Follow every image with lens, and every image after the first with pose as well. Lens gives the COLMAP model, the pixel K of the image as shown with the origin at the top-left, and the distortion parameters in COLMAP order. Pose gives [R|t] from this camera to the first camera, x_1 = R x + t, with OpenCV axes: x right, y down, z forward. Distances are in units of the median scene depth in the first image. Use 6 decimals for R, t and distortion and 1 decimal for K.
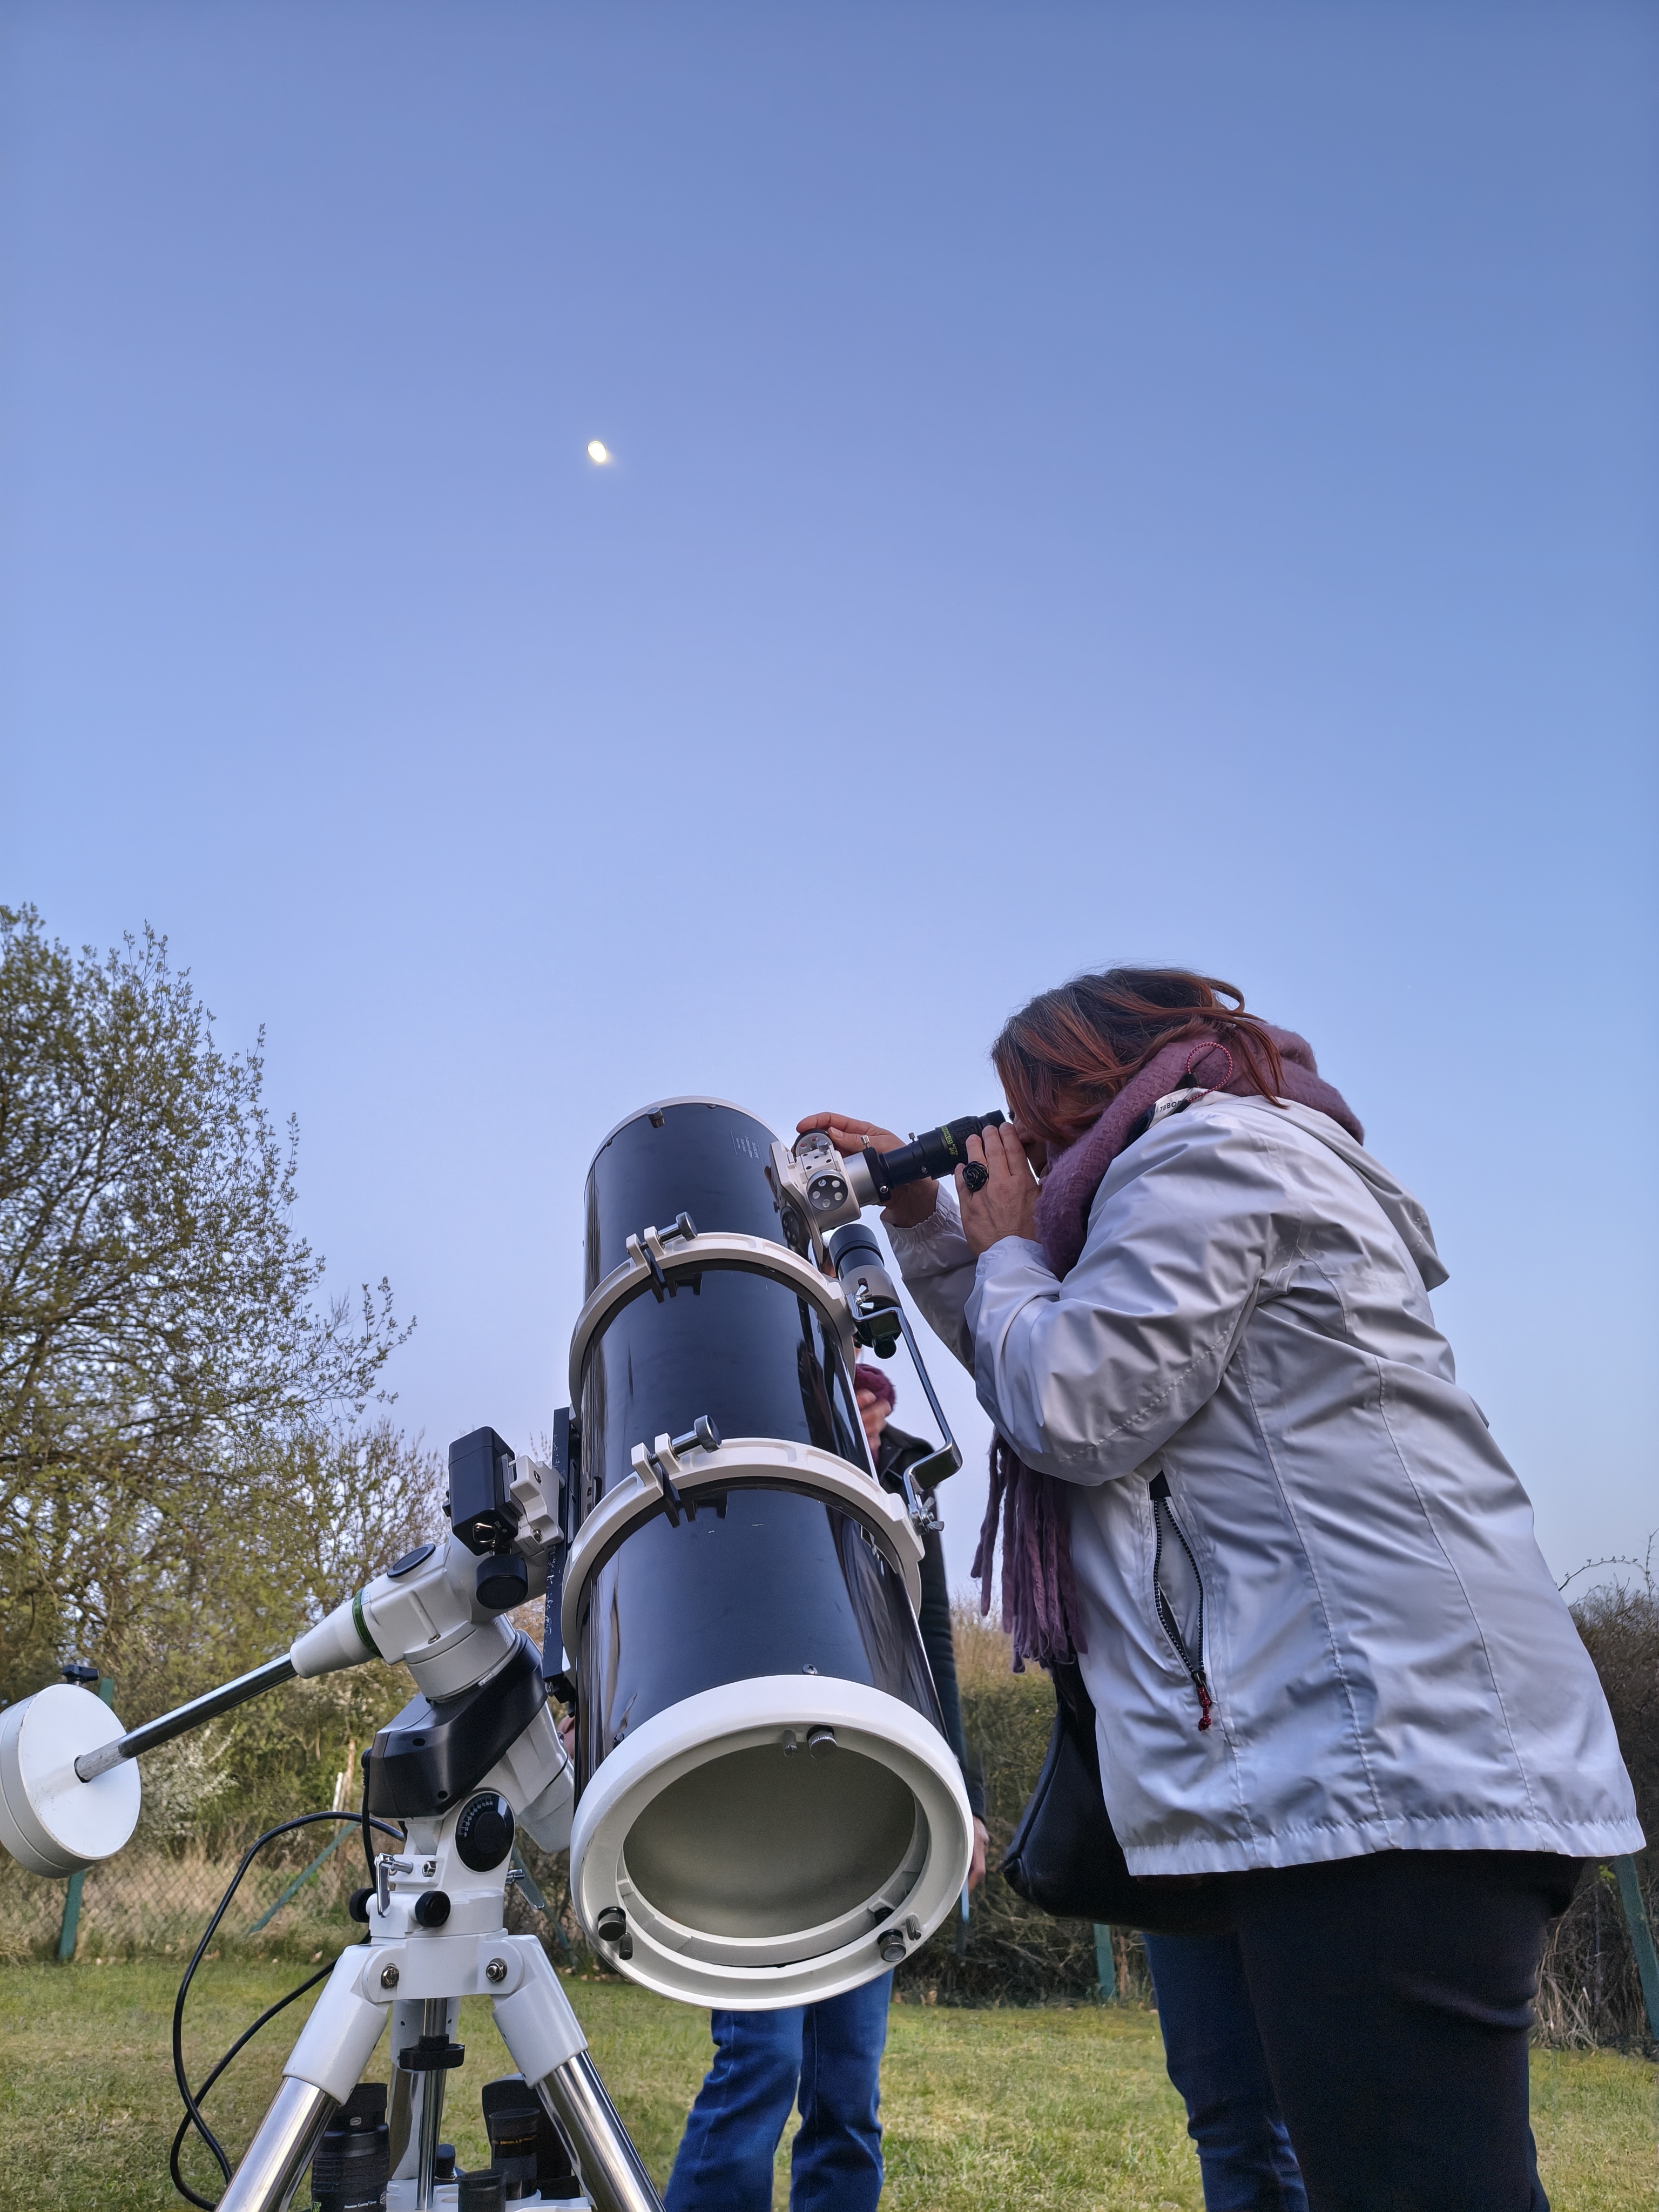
lens RADIAL K [[1533.8, 0, 839.5], [0, 1533.8, 1076.9], [0, 0, 1]] dist [0.047396, -0.054125]
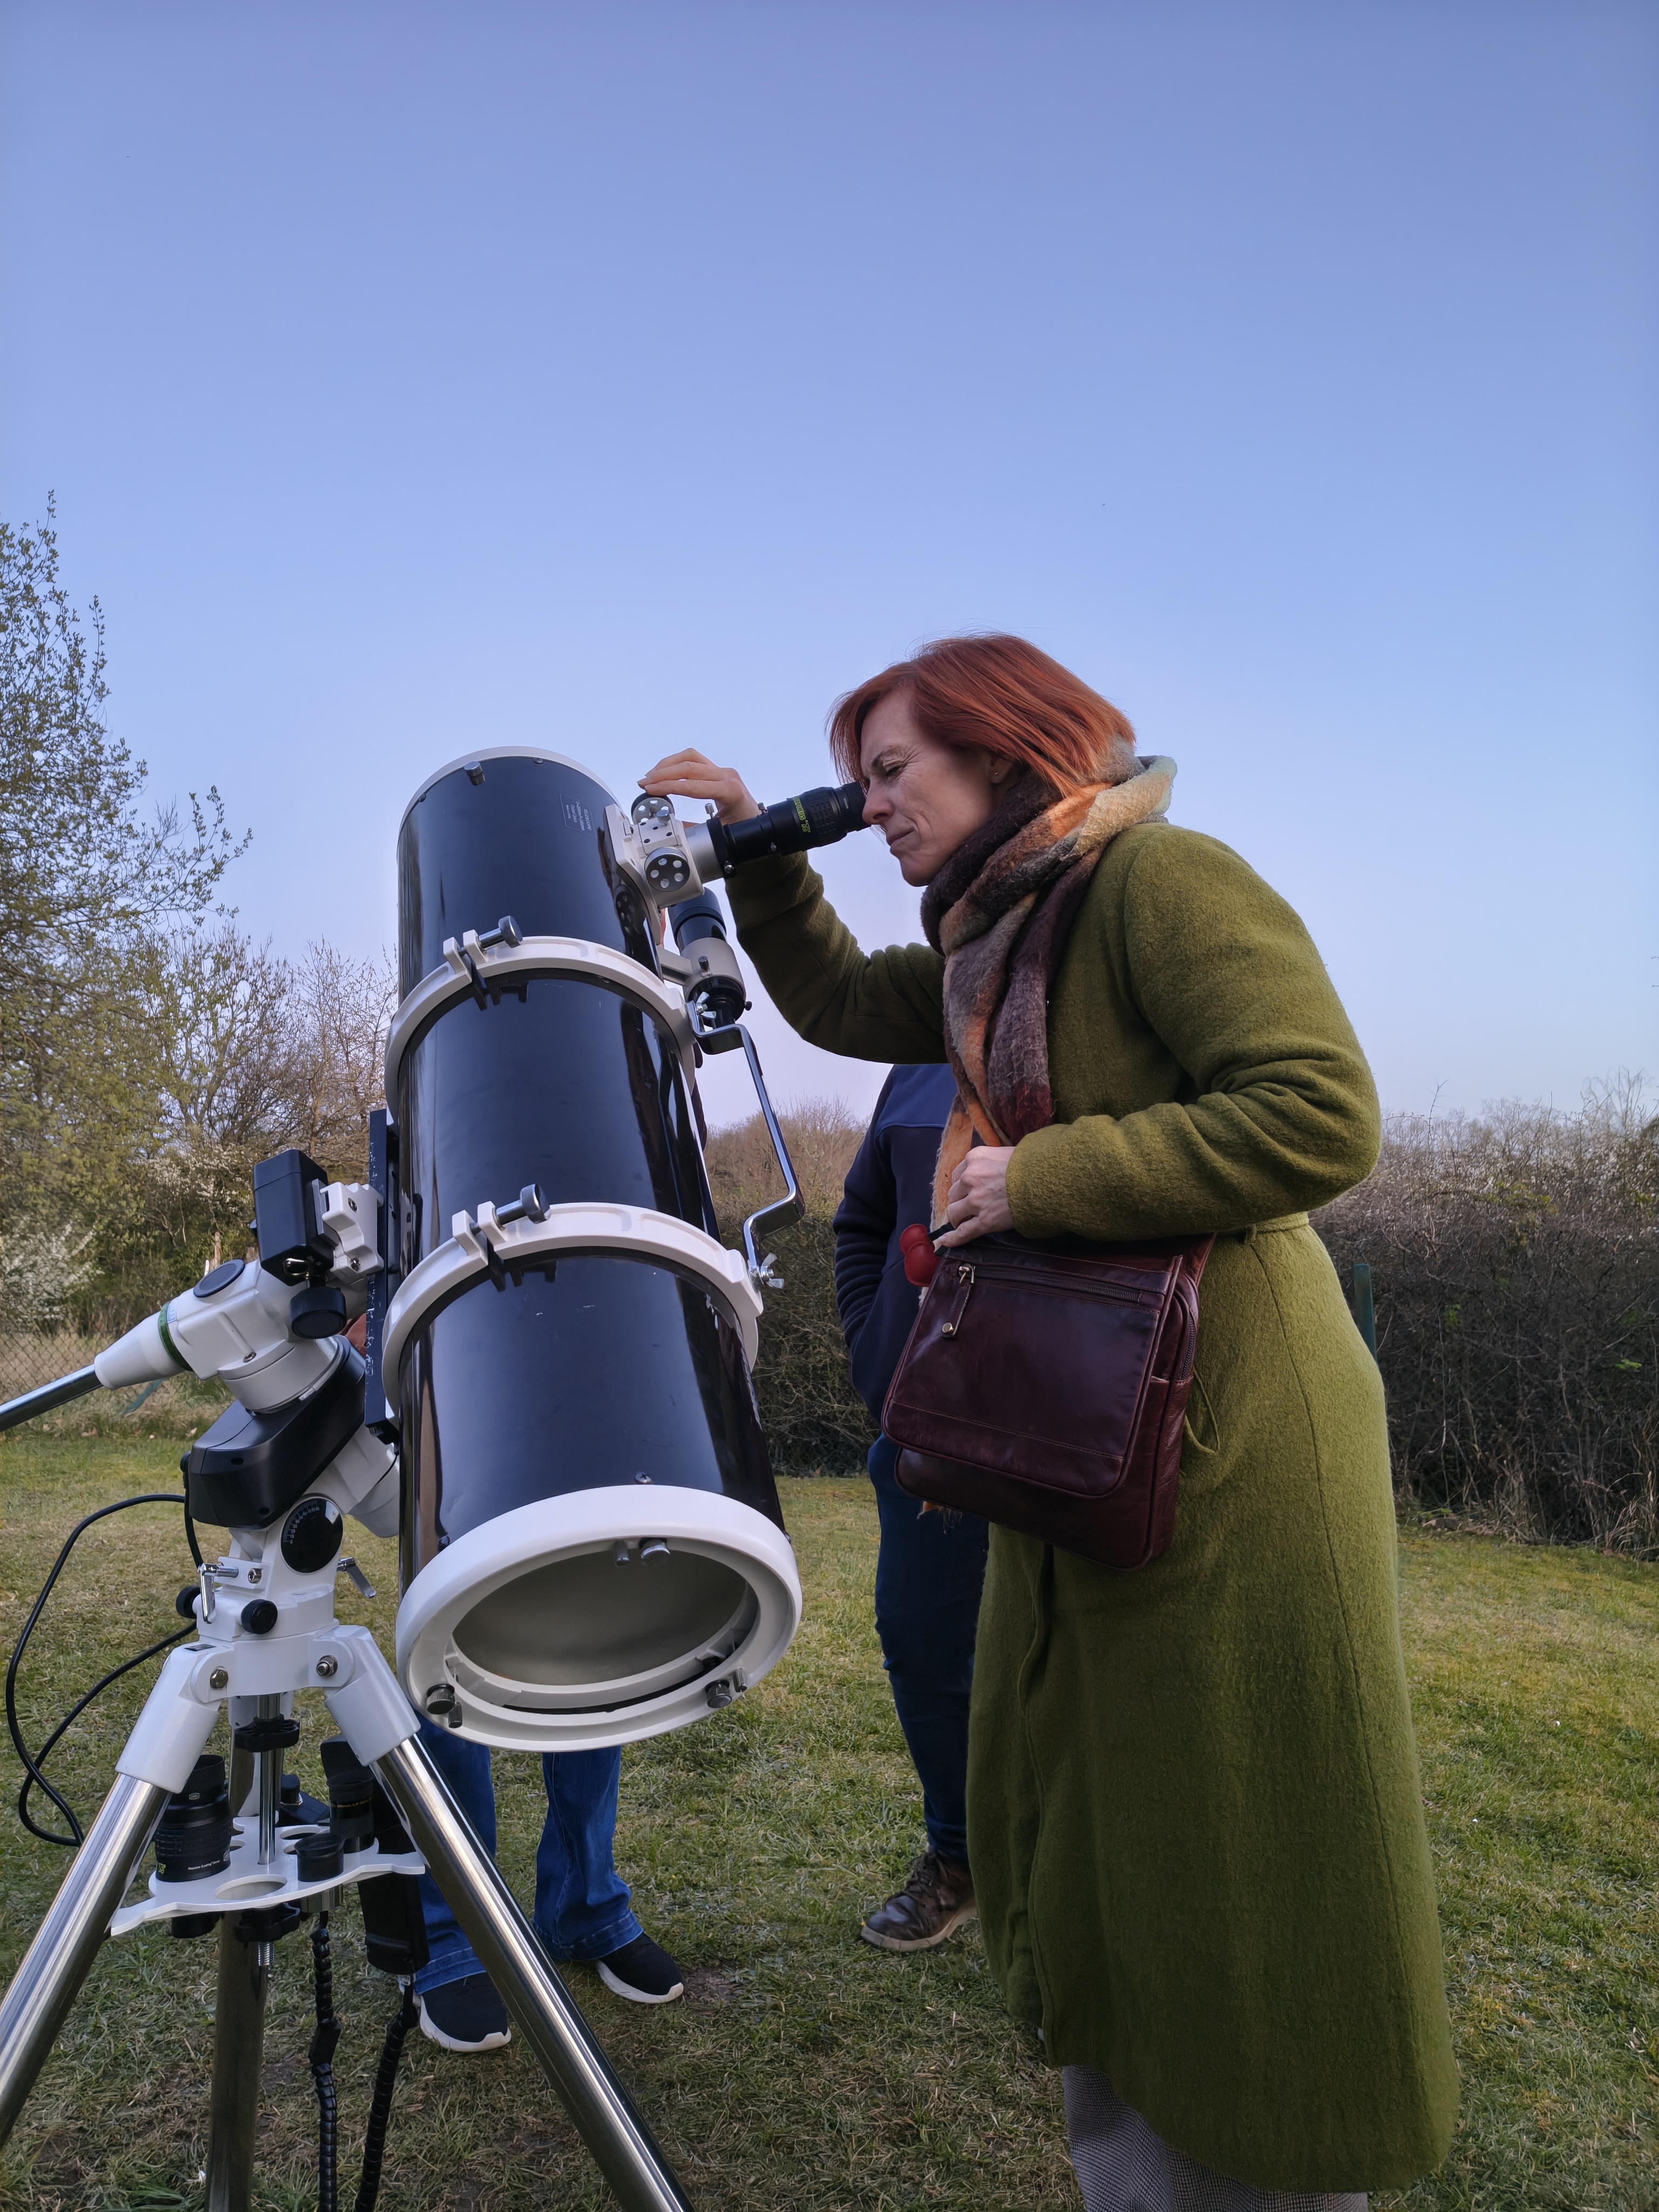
lens RADIAL K [[1533.8, 0, 839.8], [0, 1533.8, 1094.6], [0, 0, 1]] dist [0.047396, -0.054125]
pose [[0.994883, 0.027171, 0.097316, 0.001360], [-0.056325, 0.948766, 0.310920, -0.047217], [-0.083882, -0.314810, 0.945441, 0.053457]]
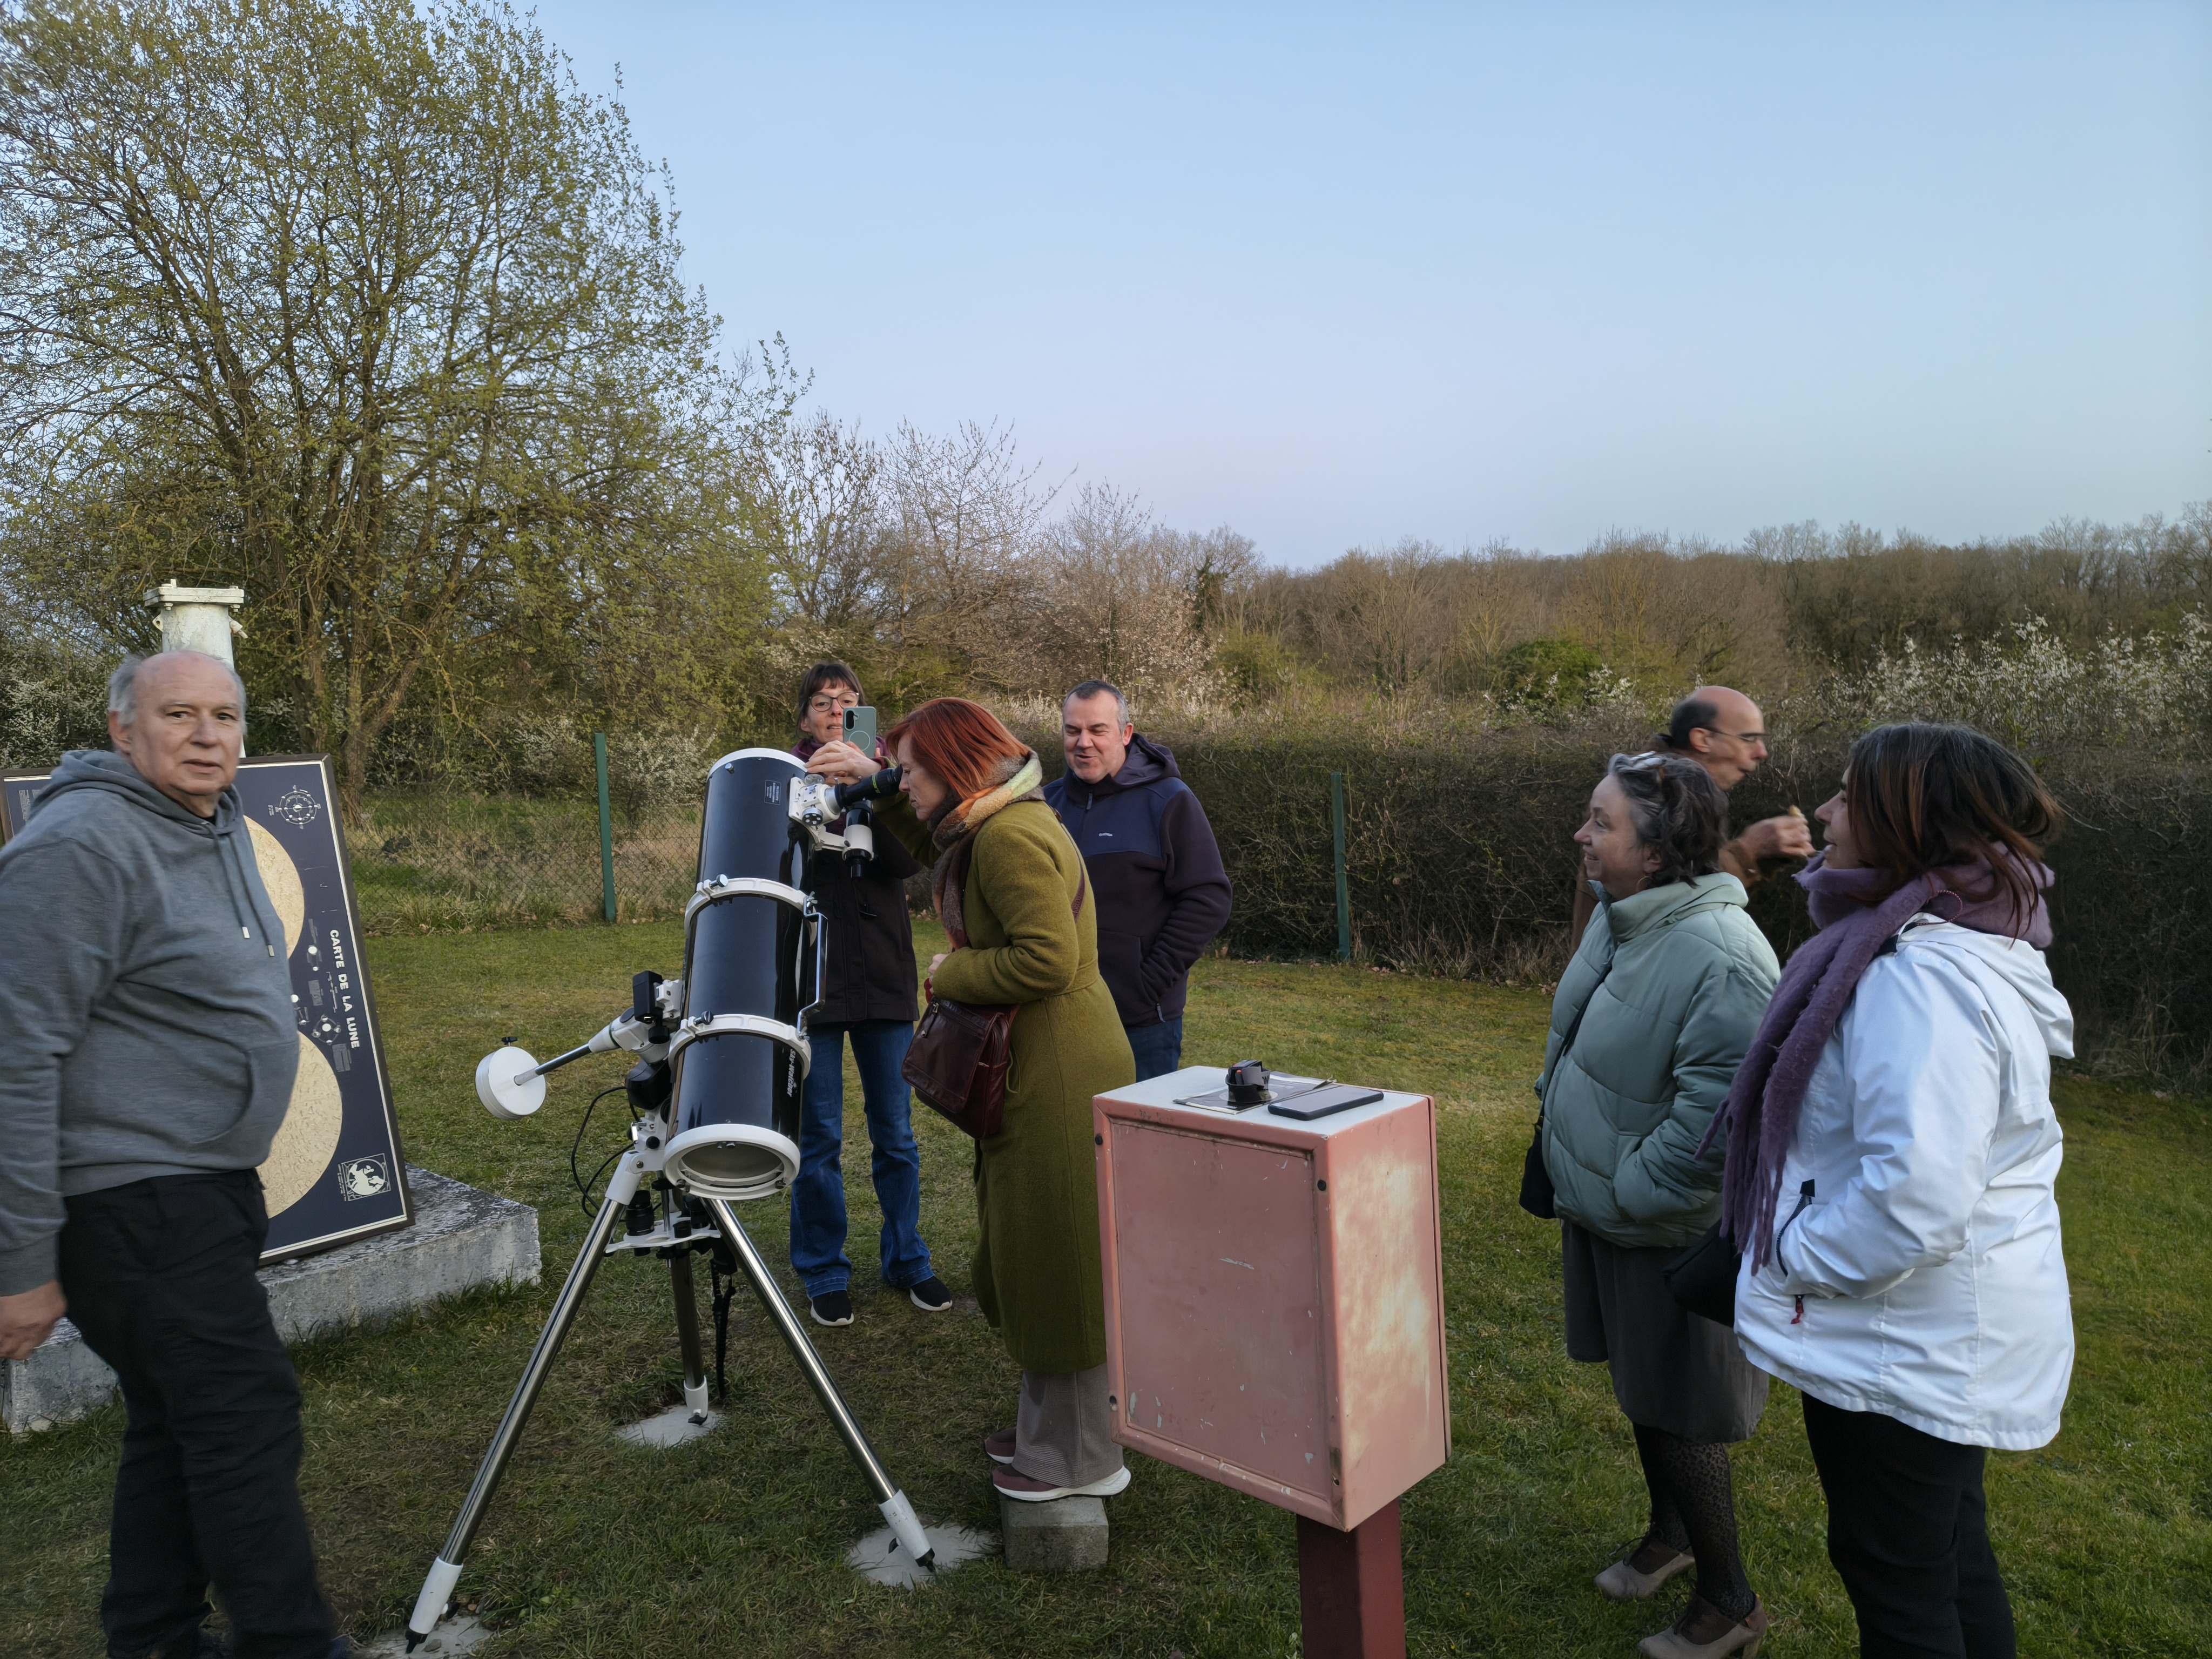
lens RADIAL K [[1533.8, 0, 1089.1], [0, 1533.8, 838.2], [0, 0, 1]] dist [0.047396, -0.054125]
pose [[0.991858, 0.006001, -0.127205, 0.326897], [0.057785, 0.868925, 0.491559, -0.471141], [0.113482, -0.494907, 0.861504, -0.371383]]
